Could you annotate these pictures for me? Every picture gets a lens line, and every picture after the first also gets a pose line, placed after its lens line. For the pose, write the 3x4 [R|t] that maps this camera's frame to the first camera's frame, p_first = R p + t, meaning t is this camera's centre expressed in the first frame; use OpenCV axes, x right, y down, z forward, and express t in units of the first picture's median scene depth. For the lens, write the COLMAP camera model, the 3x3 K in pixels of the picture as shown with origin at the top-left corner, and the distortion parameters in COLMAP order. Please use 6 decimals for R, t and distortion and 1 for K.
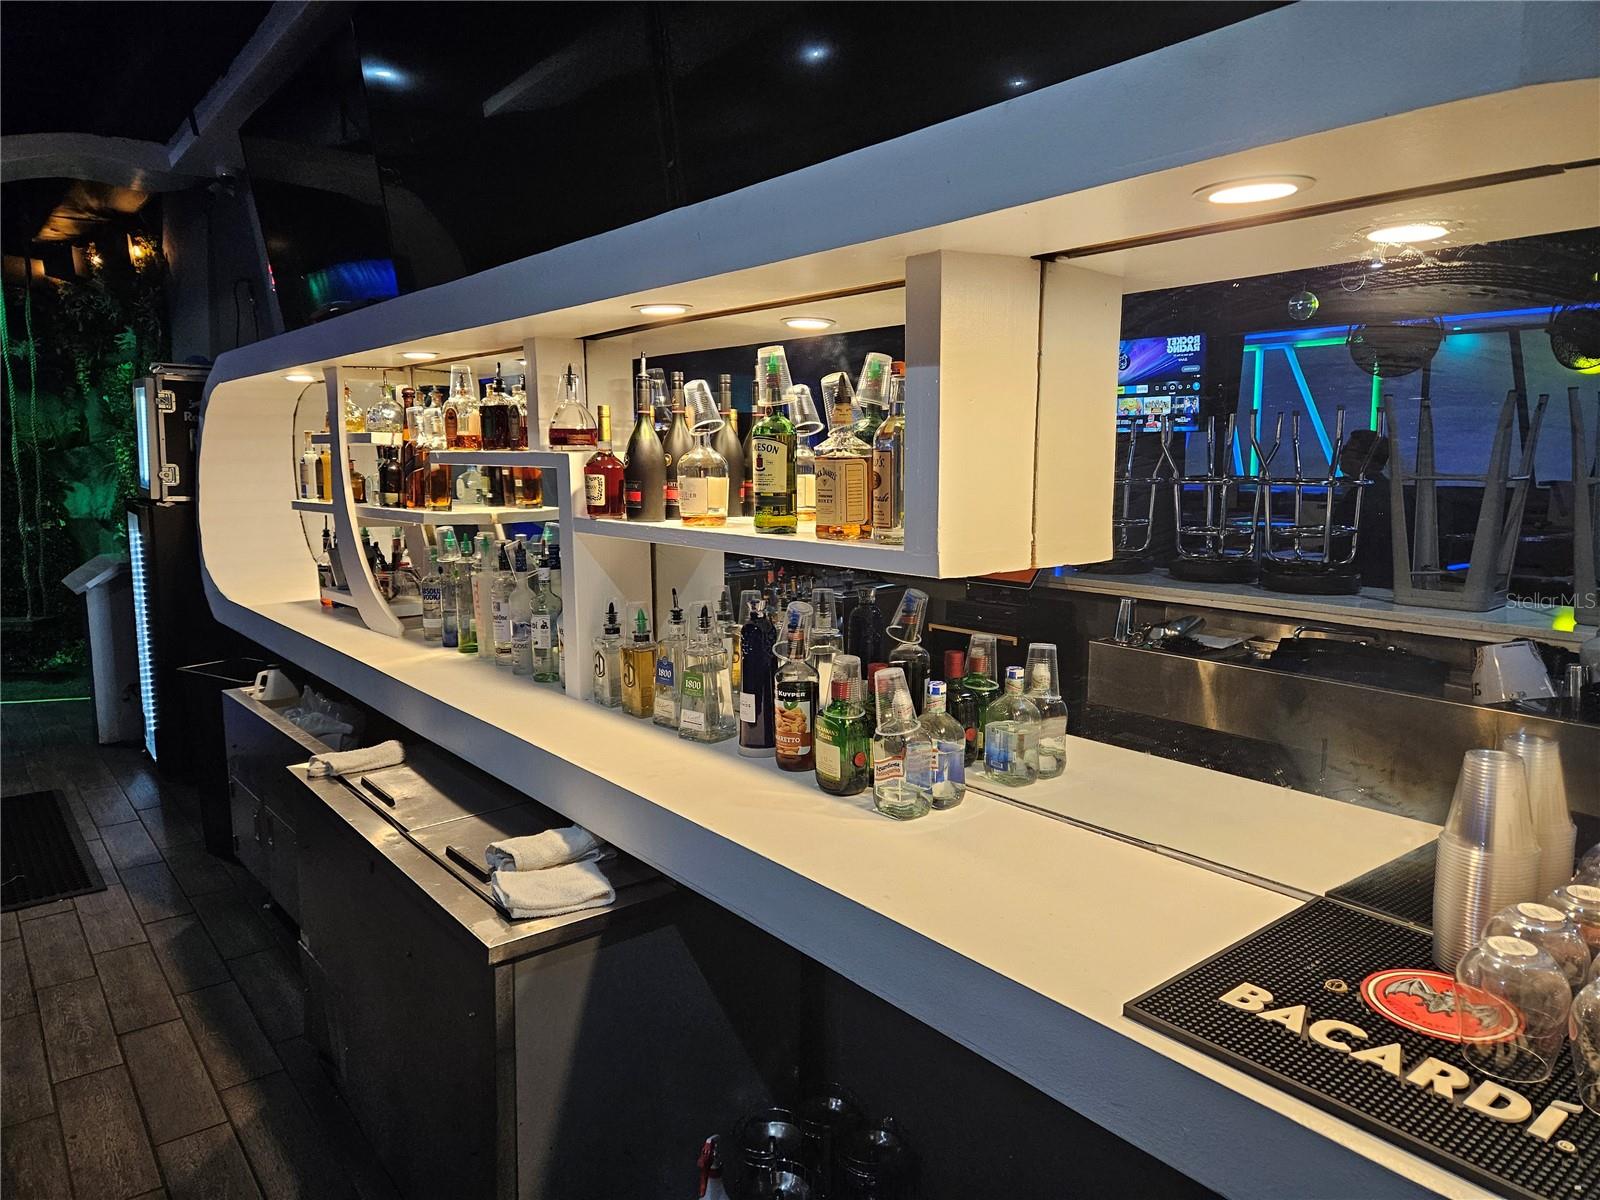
lens RADIAL K [[1058.7, 0, 800.0], [0, 1058.7, 600.0], [0, 0, 1]] dist [0.082006, -0.072813]
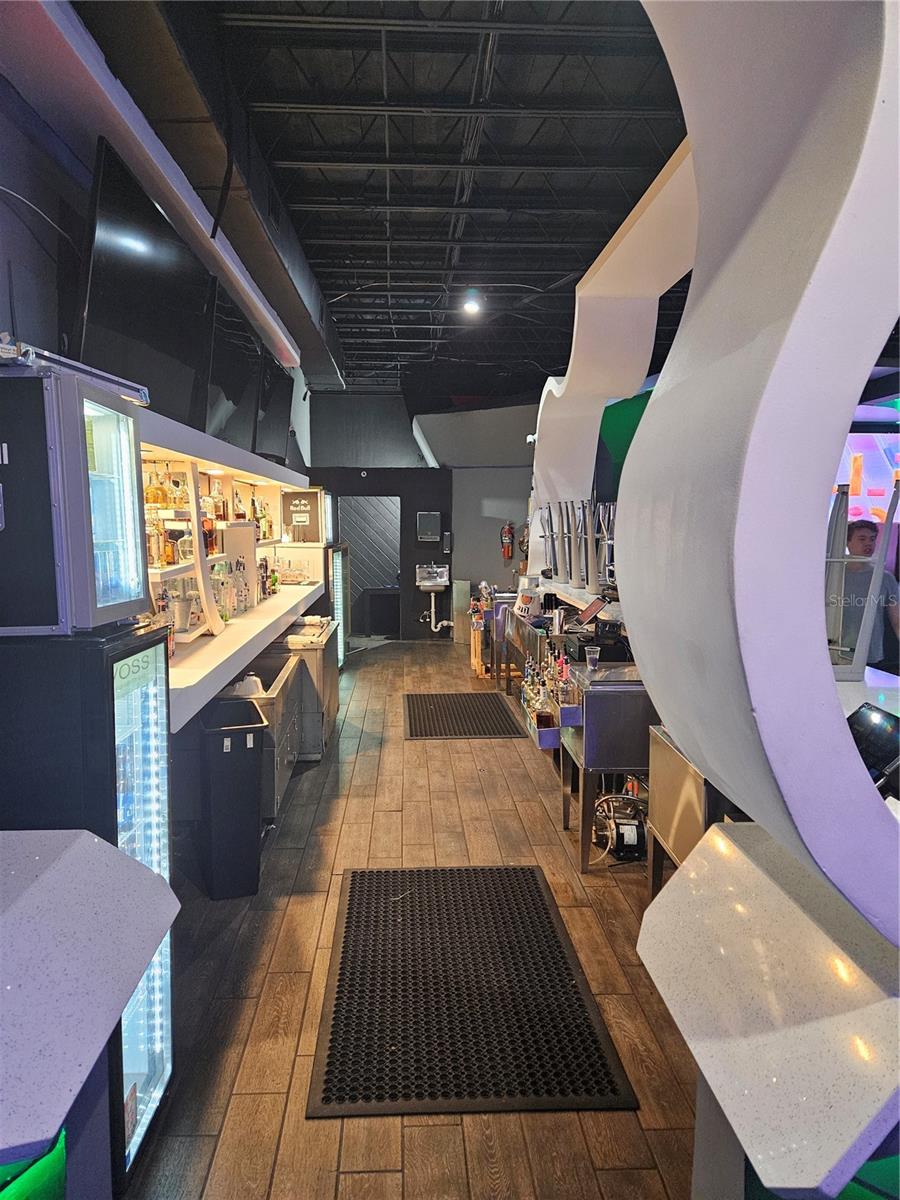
lens RADIAL K [[794.0, 0, 450.0], [0, 794.0, 600.0], [0, 0, 1]] dist [0.082006, -0.072813]
pose [[-0.812676, -0.064128, 0.579177, -1.335674], [0.071040, 0.975609, 0.207702, -0.241295], [-0.578369, 0.209938, -0.788299, 1.692140]]
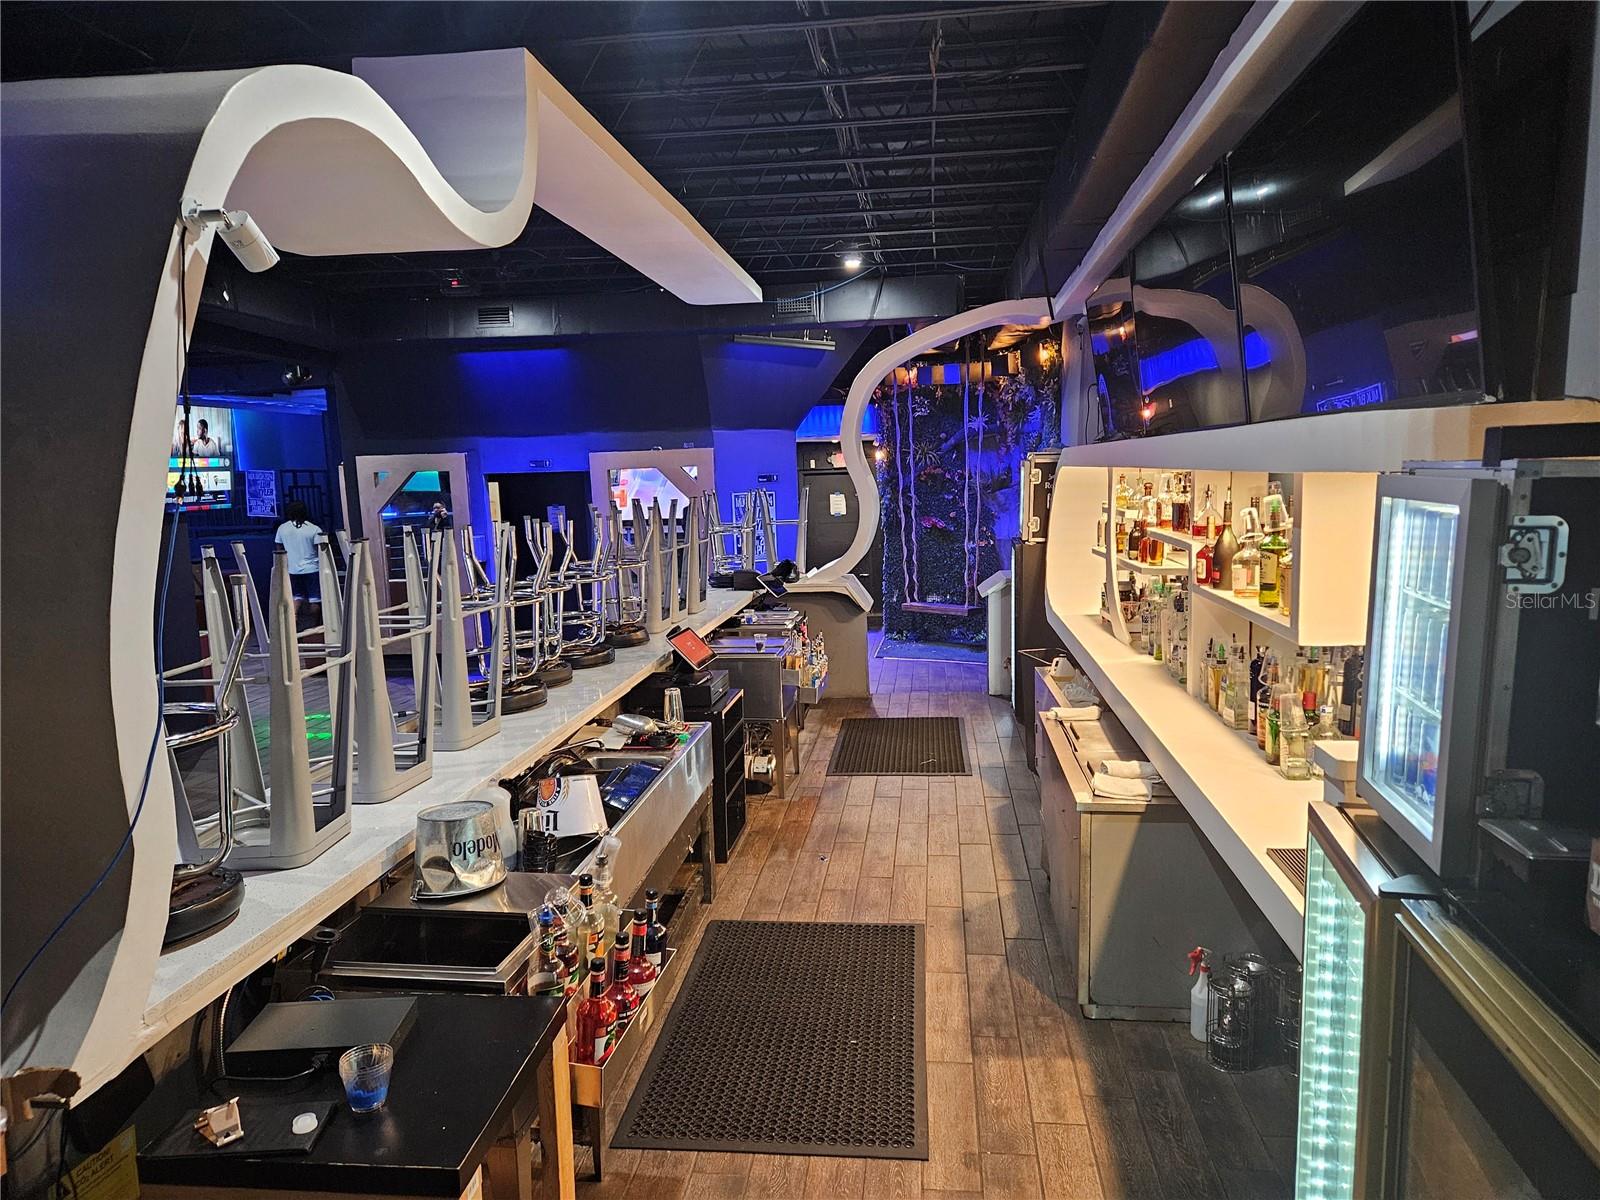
lens RADIAL K [[1058.7, 0, 800.0], [0, 1058.7, 600.0], [0, 0, 1]] dist [0.082006, -0.072813]
pose [[0.694150, 0.063653, -0.717011, 0.382844], [-0.062083, 0.997665, 0.028464, -0.043431], [0.717149, 0.024756, 0.696480, -0.398500]]
